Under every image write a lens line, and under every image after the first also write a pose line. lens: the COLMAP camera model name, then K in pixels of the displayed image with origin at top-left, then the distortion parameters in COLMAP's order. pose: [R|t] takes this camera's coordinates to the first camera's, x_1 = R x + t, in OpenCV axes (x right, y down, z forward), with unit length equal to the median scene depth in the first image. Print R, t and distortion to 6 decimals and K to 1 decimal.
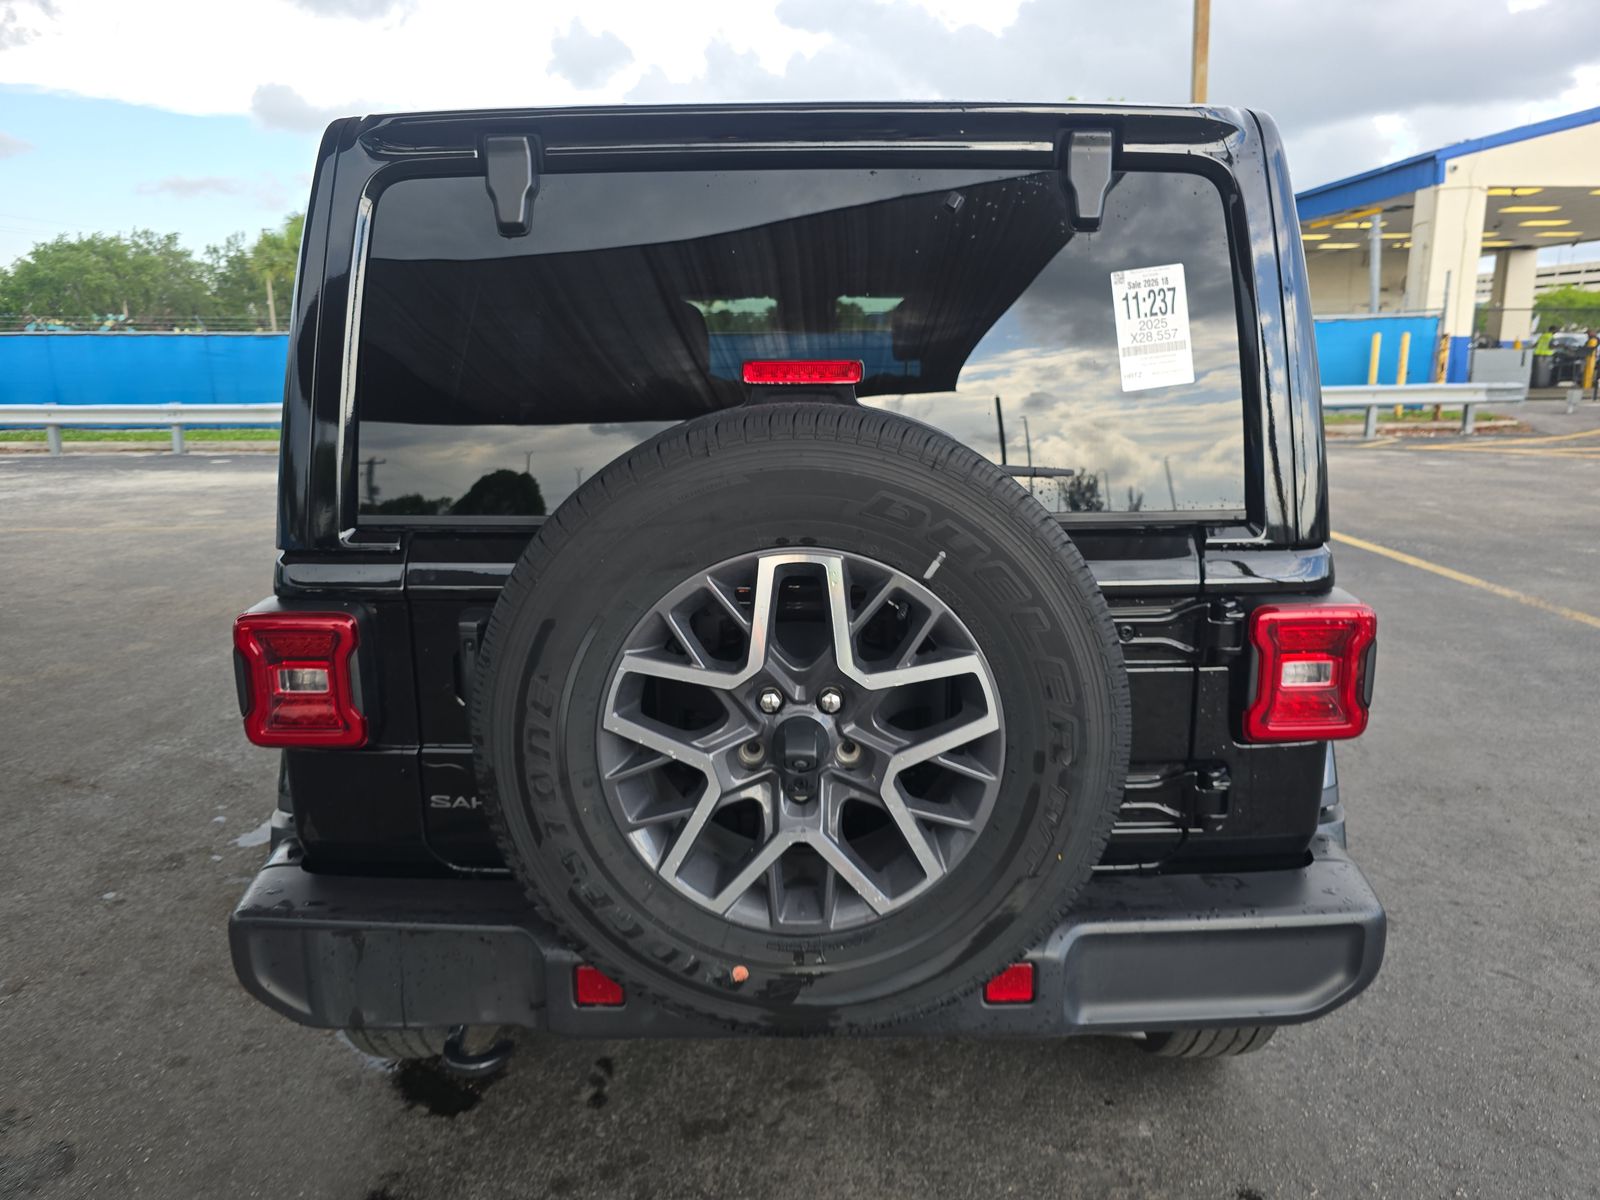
lens RADIAL K [[1047.0, 0, 800.0], [0, 1047.0, 600.0], [0, 0, 1]] dist [0.004479, 0.000903]
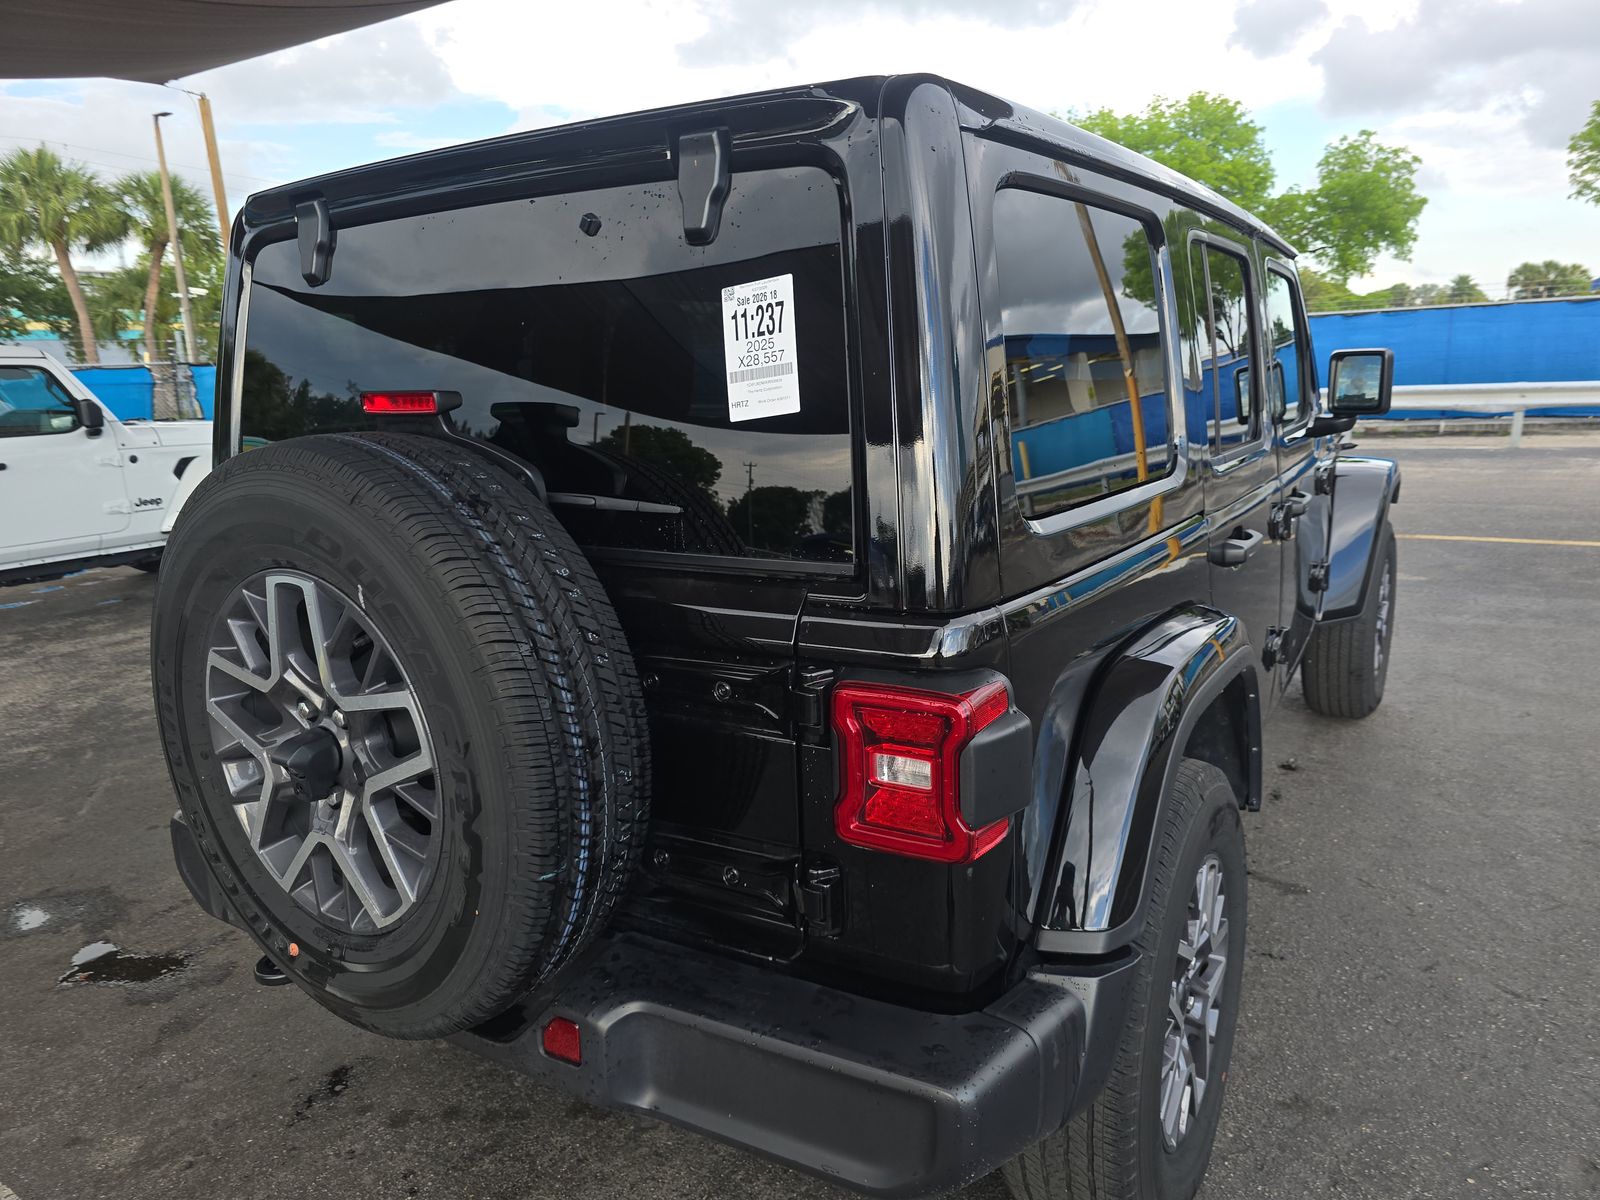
lens RADIAL K [[1119.1, 0, 924.8], [0, 1119.1, 600.5], [0, 0, 1]] dist [0.083046, -0.000920]
pose [[0.855246, 0.098254, -0.508823, 0.958670], [-0.085270, 0.995160, 0.048841, -0.108812], [0.511160, 0.001617, 0.859484, 0.262262]]
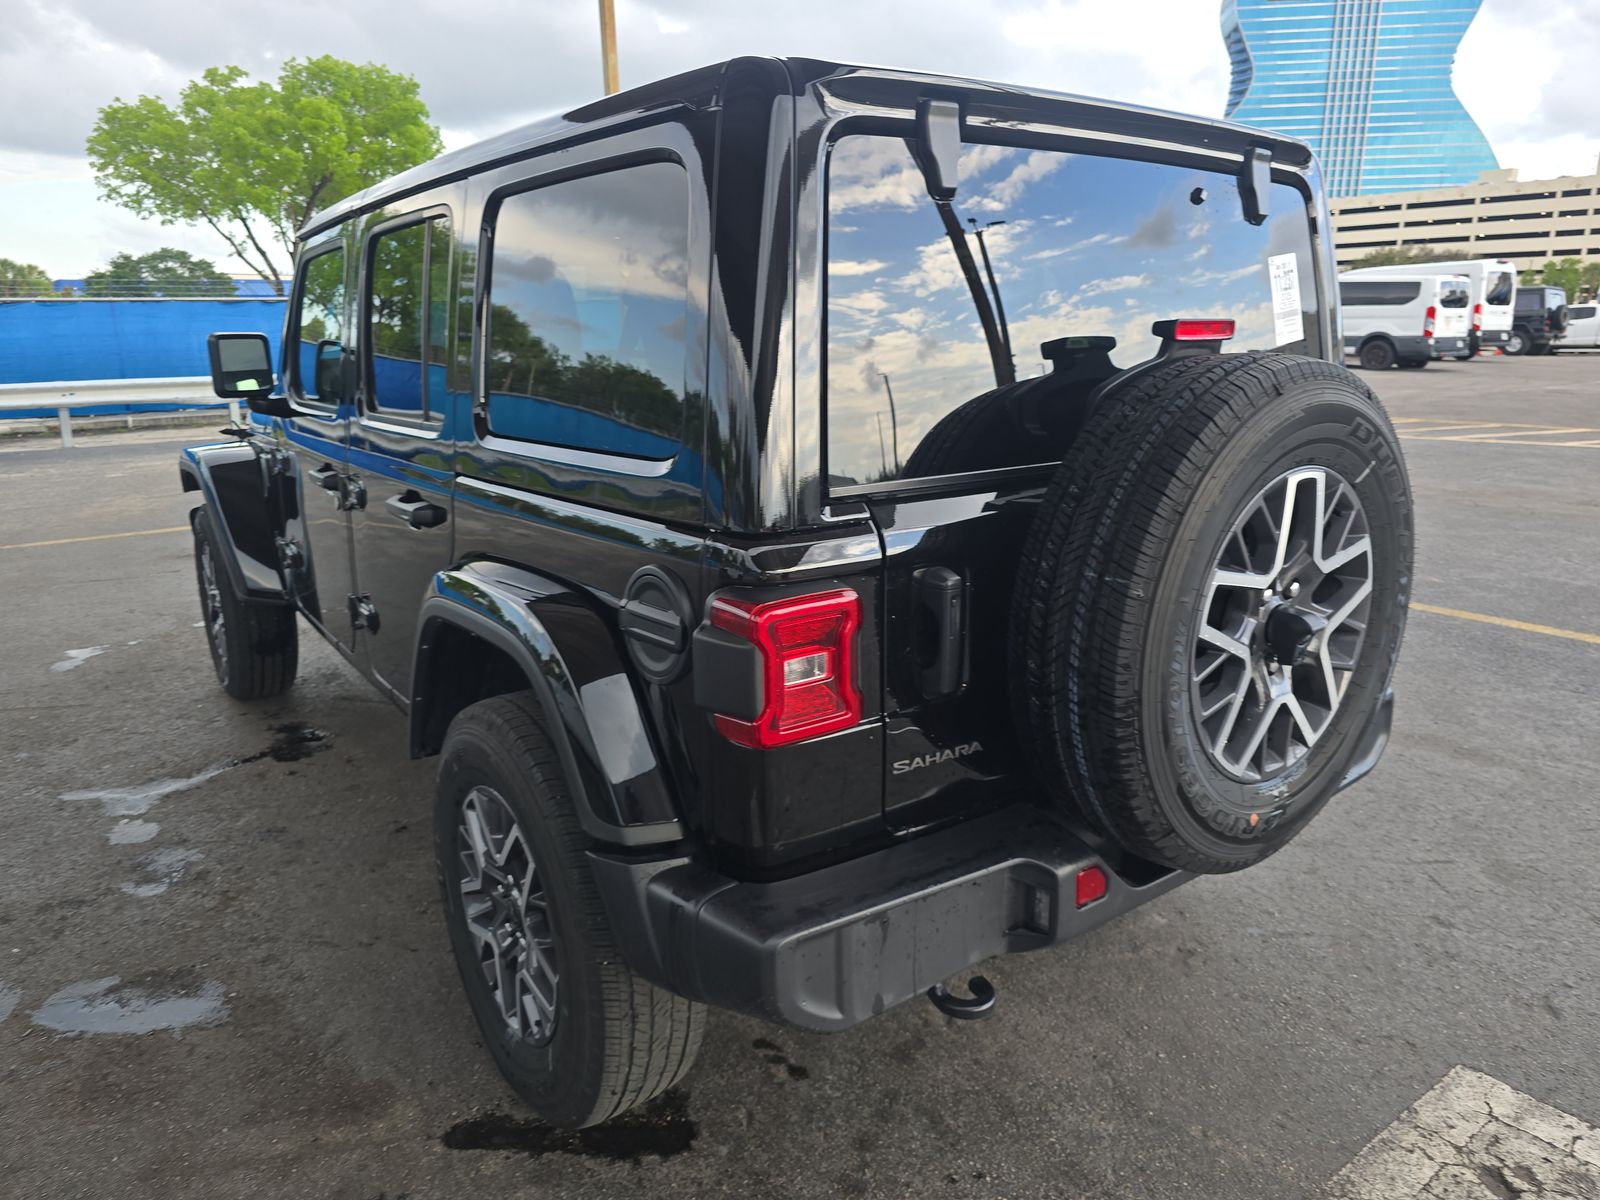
lens RADIAL K [[1114.7, 0, 800.0], [0, 1114.7, 600.0], [0, 0, 1]] dist [-0.006017, 0.000016]
pose [[0.811464, -0.147587, 0.565459, -1.046376], [0.125536, 0.989019, 0.077988, -0.059367], [-0.570759, 0.007701, 0.821081, 0.206079]]
